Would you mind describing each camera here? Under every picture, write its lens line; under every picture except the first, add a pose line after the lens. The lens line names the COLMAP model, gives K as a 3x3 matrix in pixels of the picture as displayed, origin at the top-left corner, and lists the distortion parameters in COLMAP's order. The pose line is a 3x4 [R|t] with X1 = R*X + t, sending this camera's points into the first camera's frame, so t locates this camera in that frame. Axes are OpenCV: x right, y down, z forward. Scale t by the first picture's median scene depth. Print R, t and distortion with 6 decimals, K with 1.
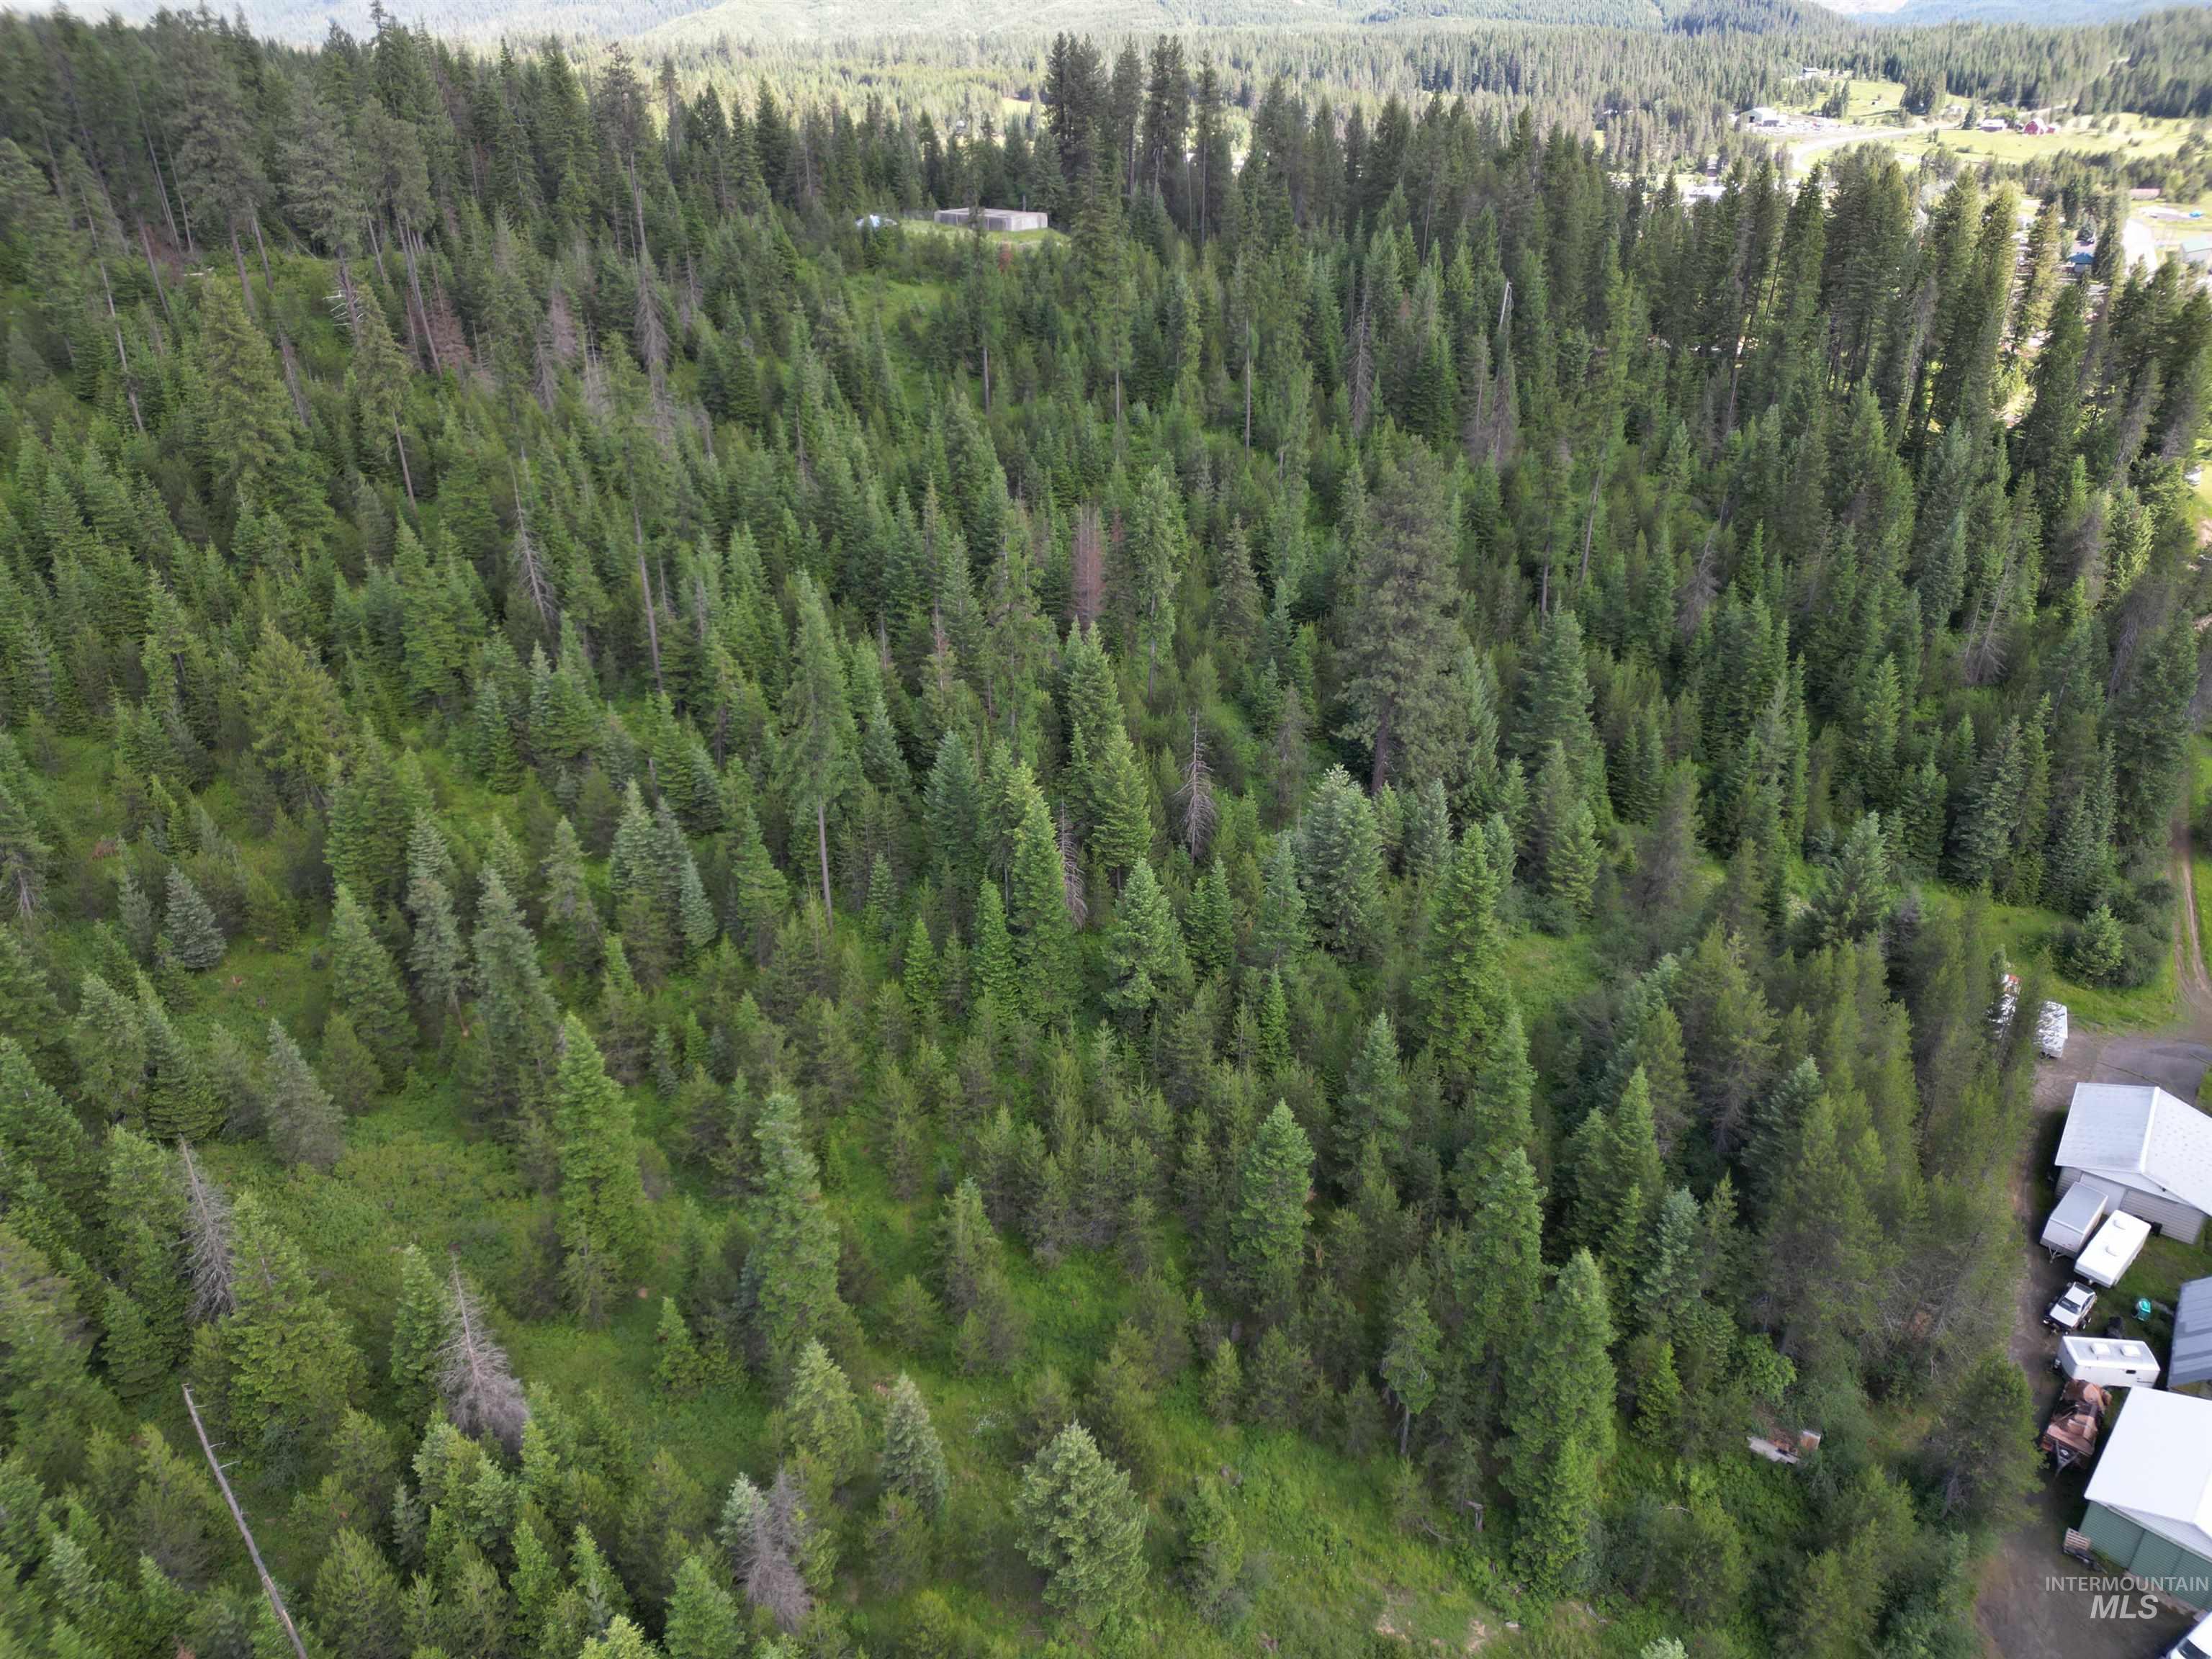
lens RADIAL K [[1543.4, 0, 1106.0], [0, 1543.4, 829.5], [0, 0, 1]] dist [0.065229, -0.033710]
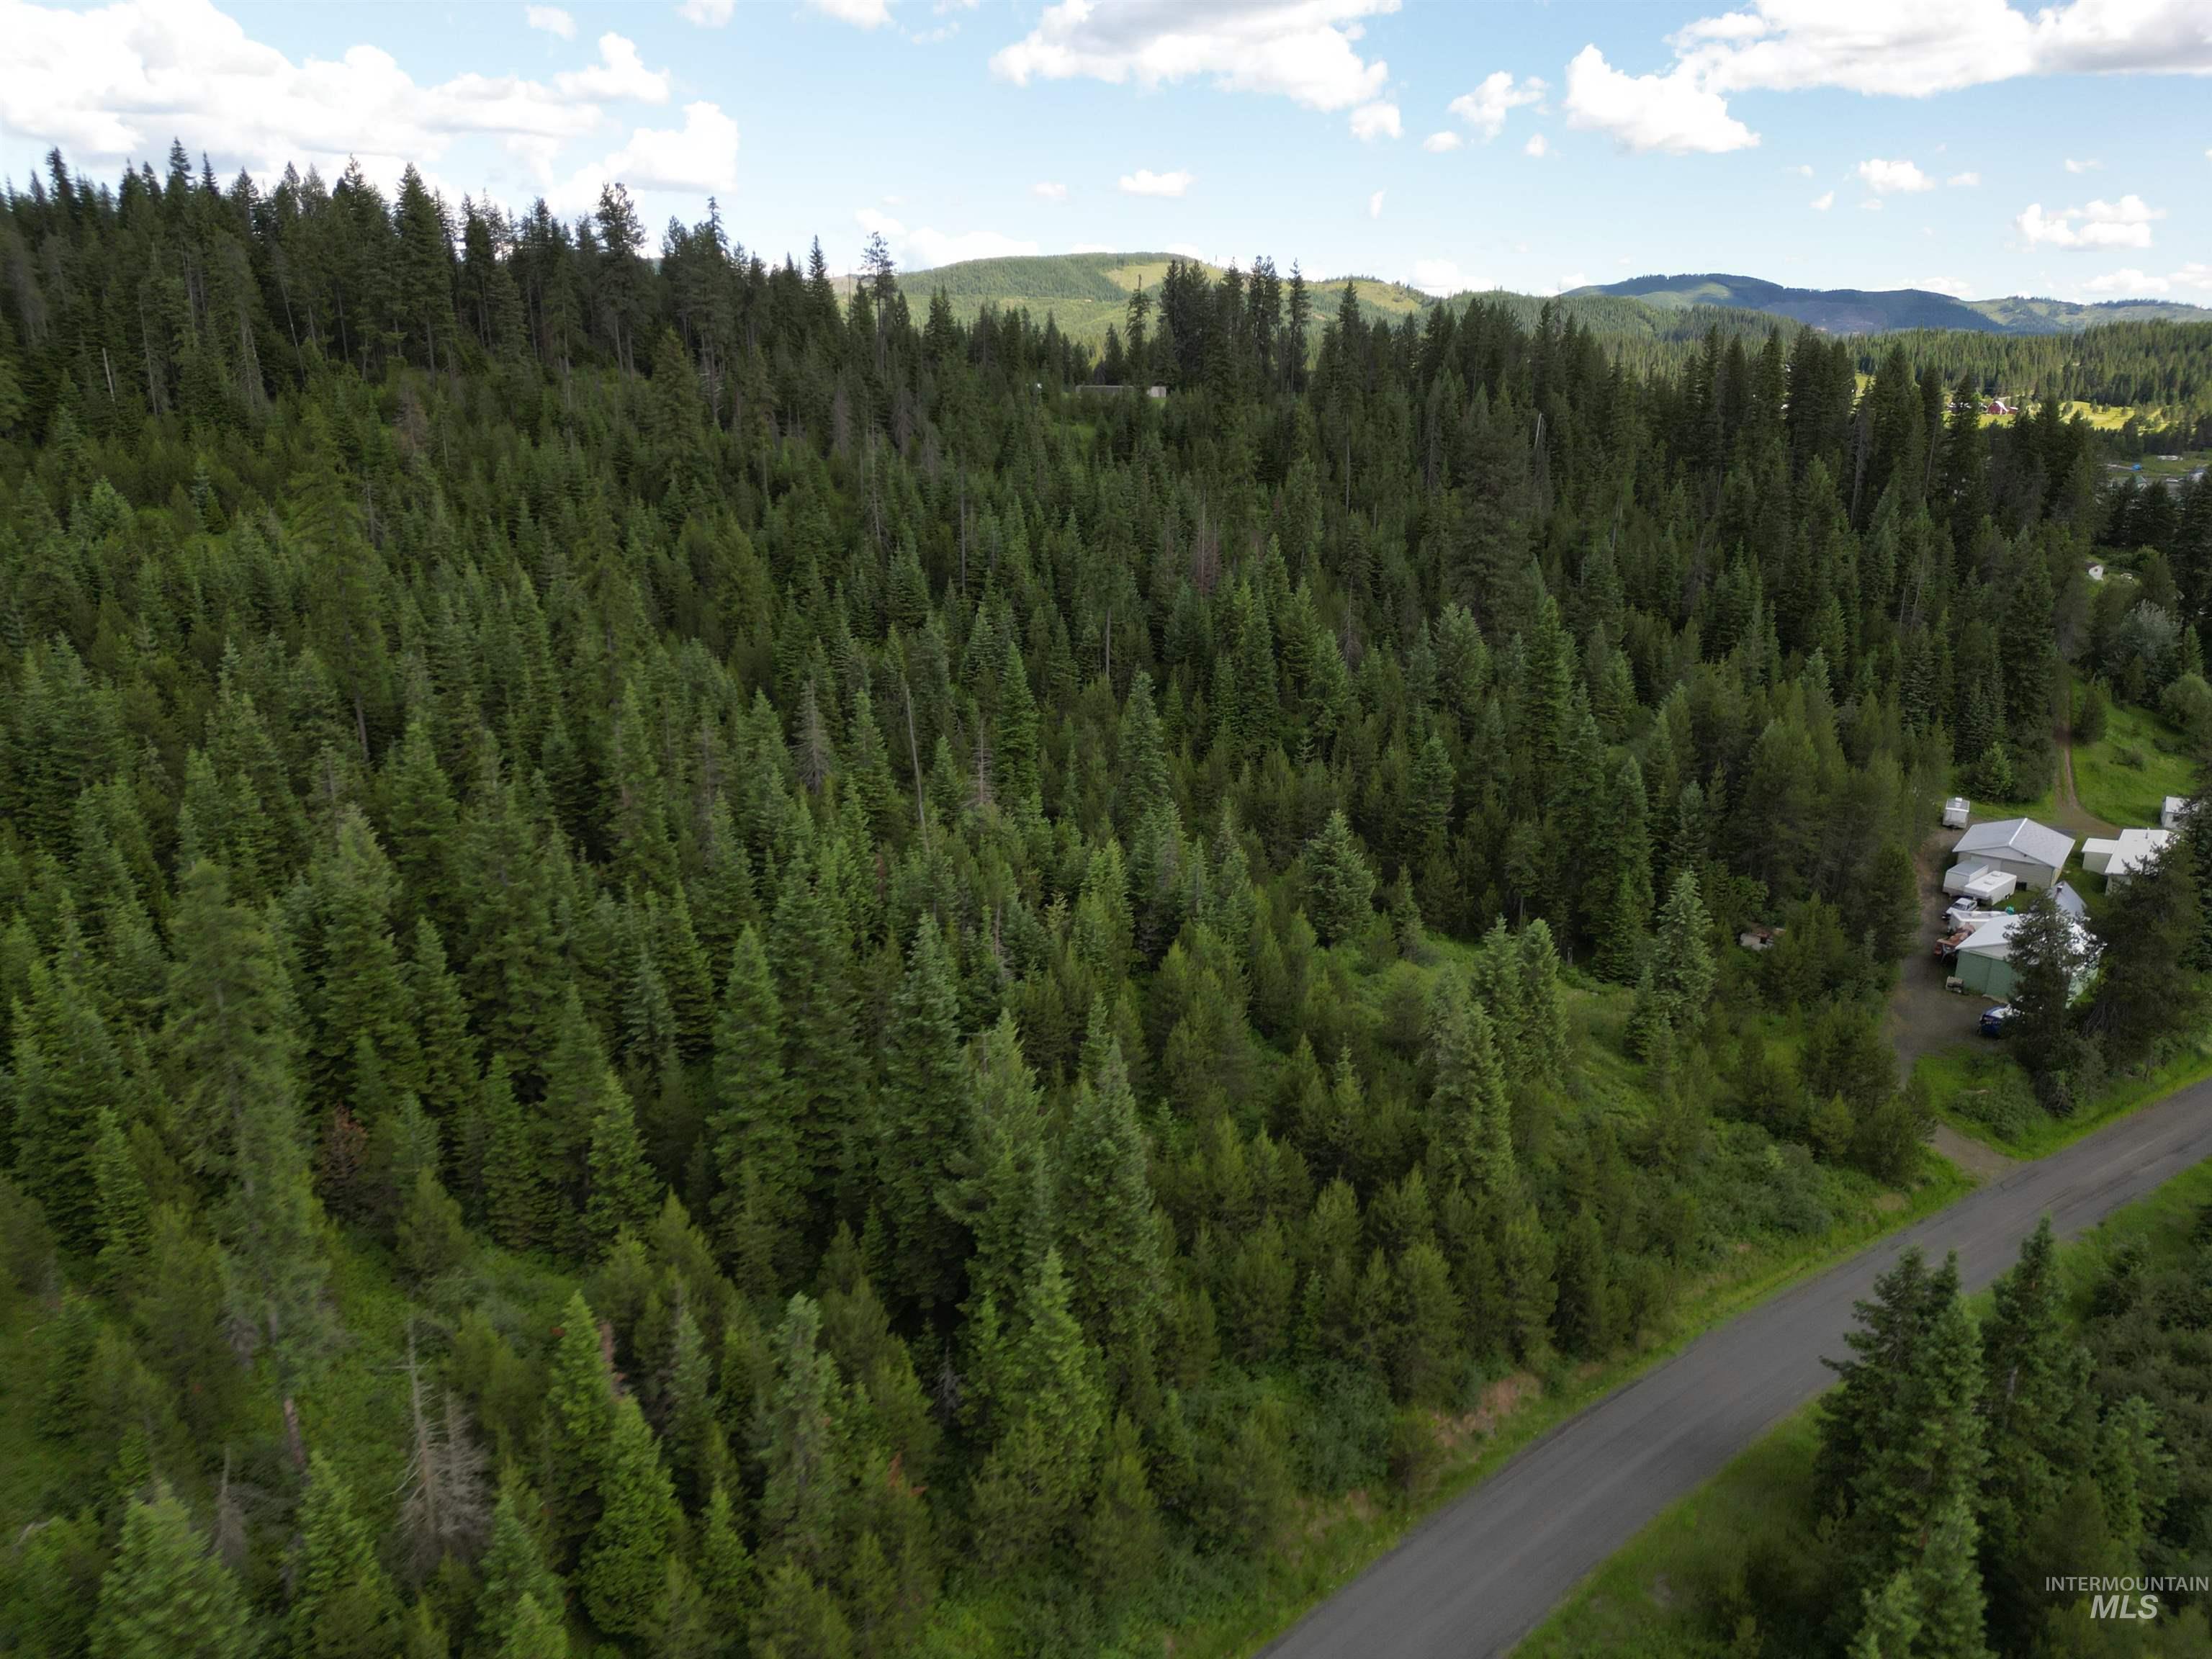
lens RADIAL K [[1551.4, 0, 1106.0], [0, 1551.4, 829.5], [0, 0, 1]] dist [0.104415, -0.100719]
pose [[0.999833, 0.012542, -0.013280, -0.159083], [-0.014704, 0.983965, -0.177757, 0.445669], [0.010838, 0.177923, 0.983985, -0.443344]]
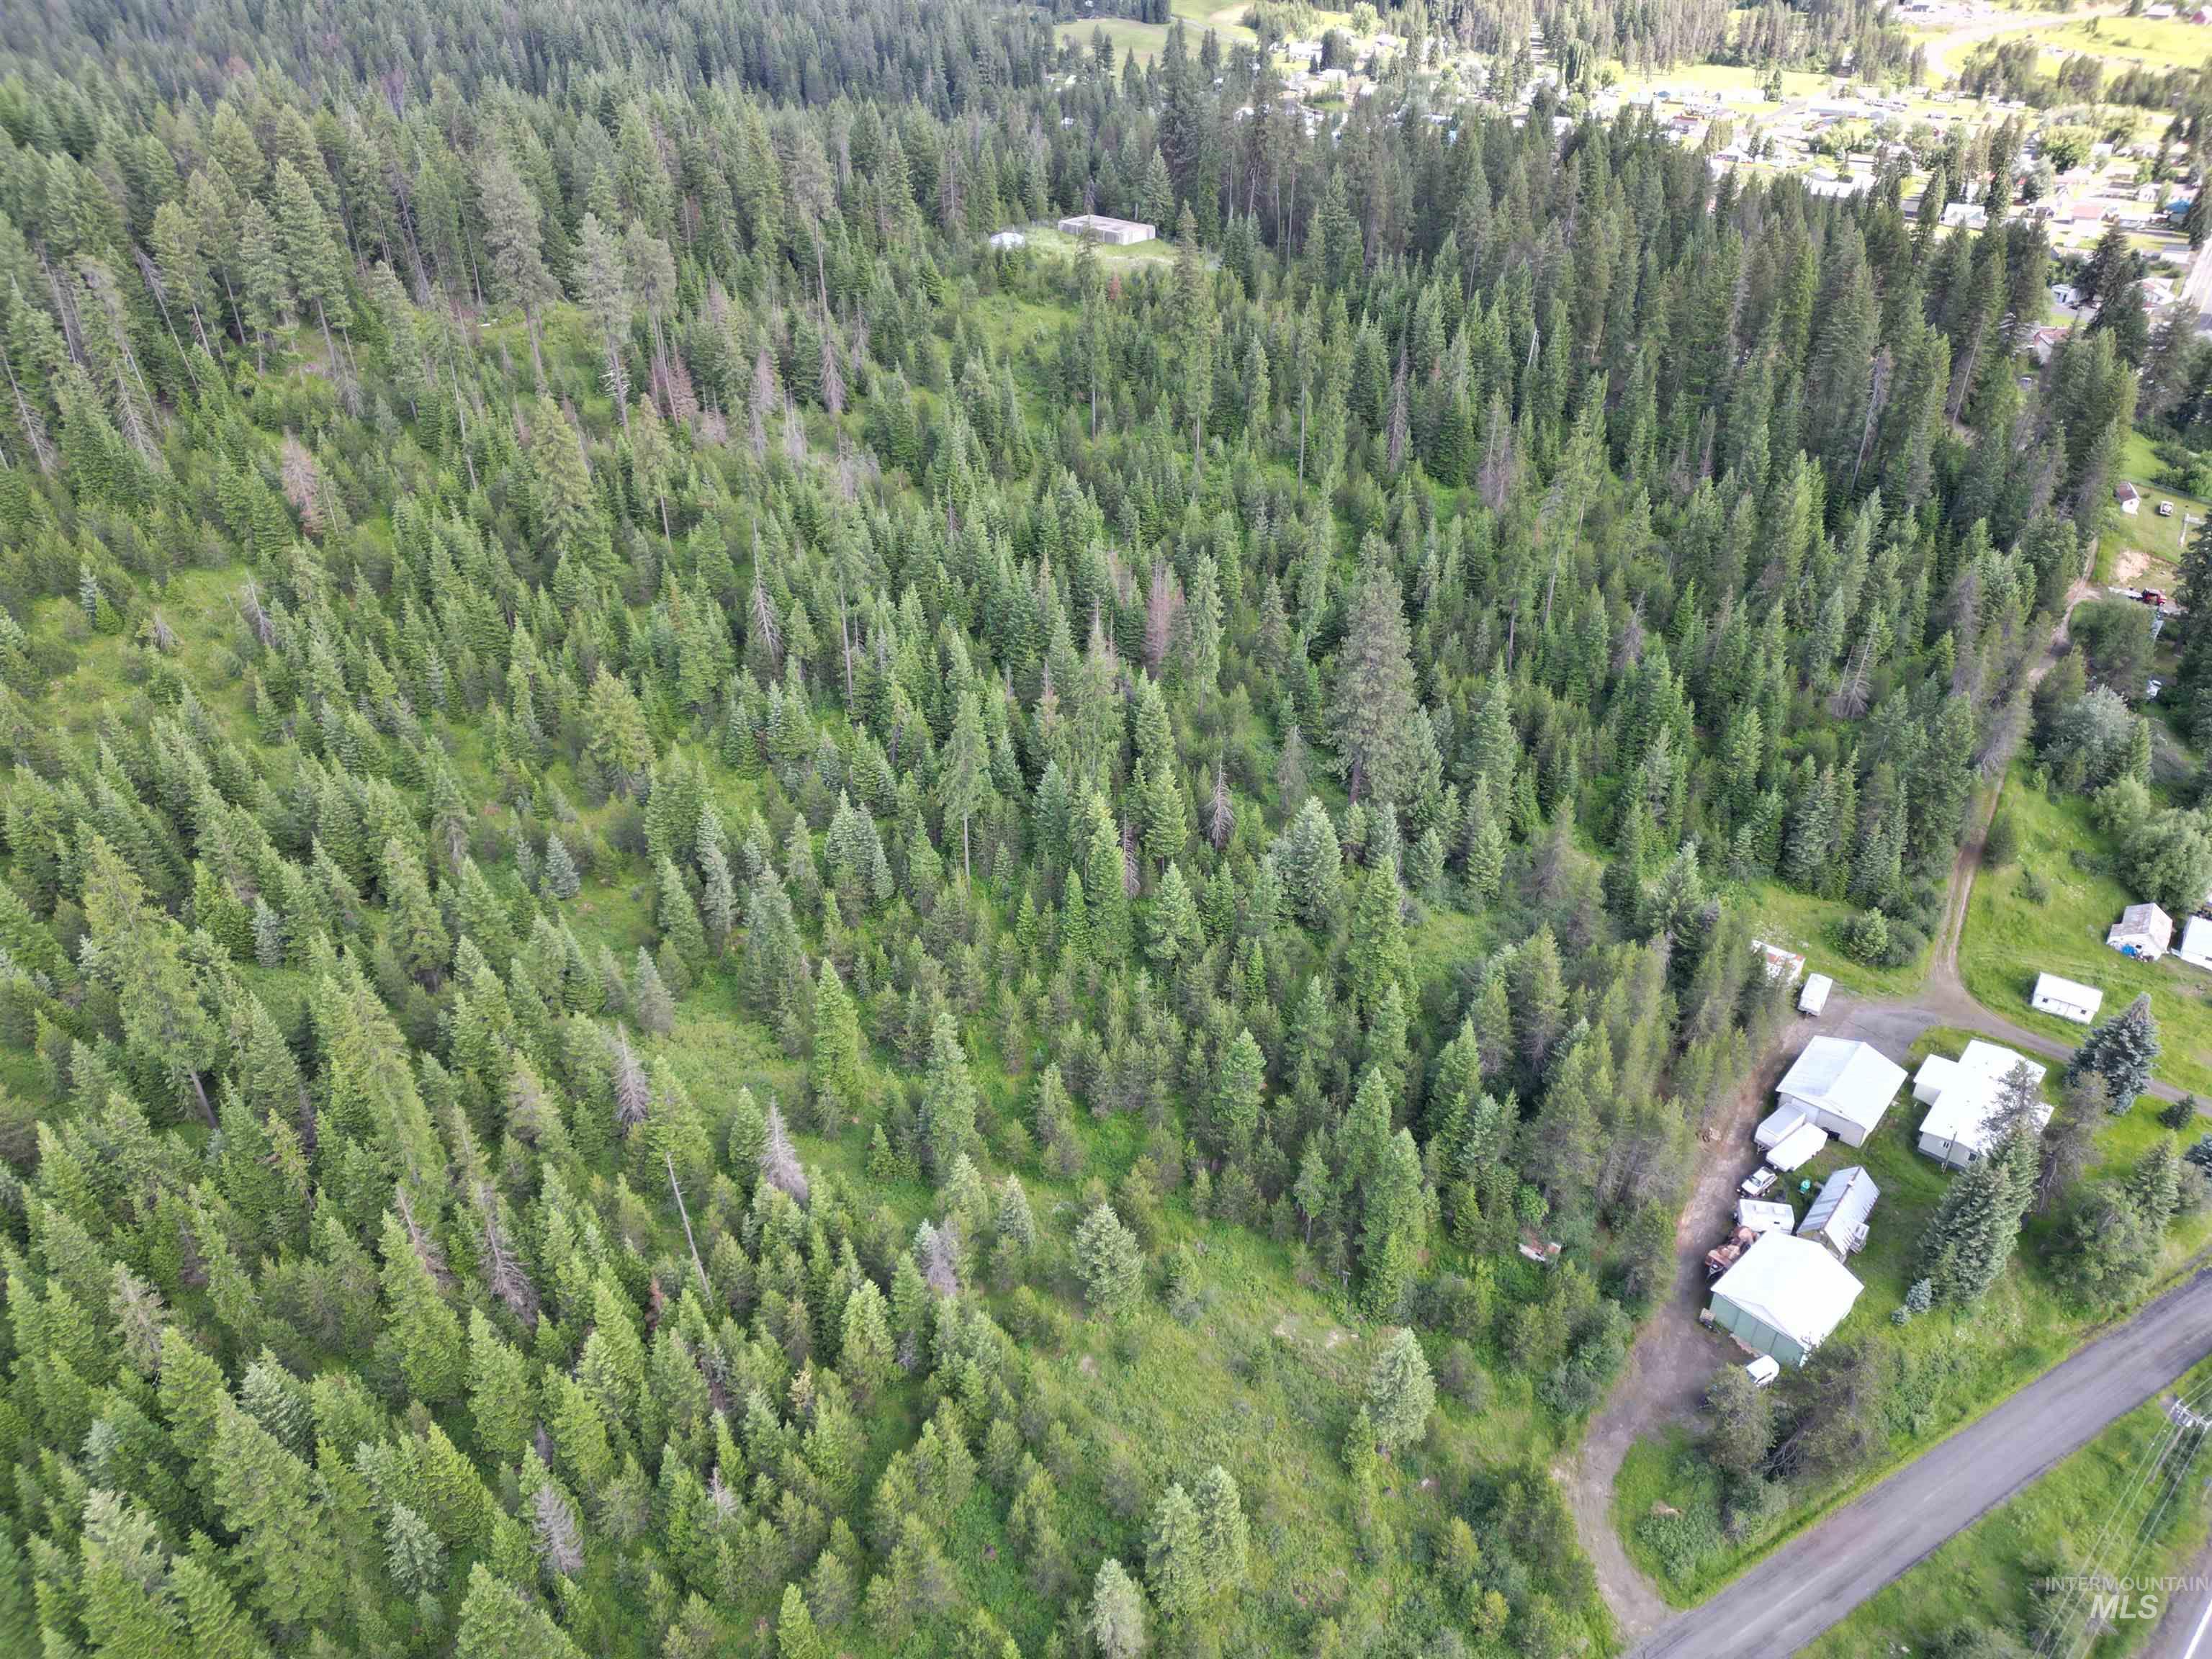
lens RADIAL K [[1551.4, 0, 1106.0], [0, 1551.4, 829.5], [0, 0, 1]] dist [0.104415, -0.100719]
pose [[0.996992, 0.046040, -0.062350, 0.046698], [-0.039975, 0.994651, 0.095247, -0.145283], [0.066402, -0.092468, 0.993499, -0.488373]]
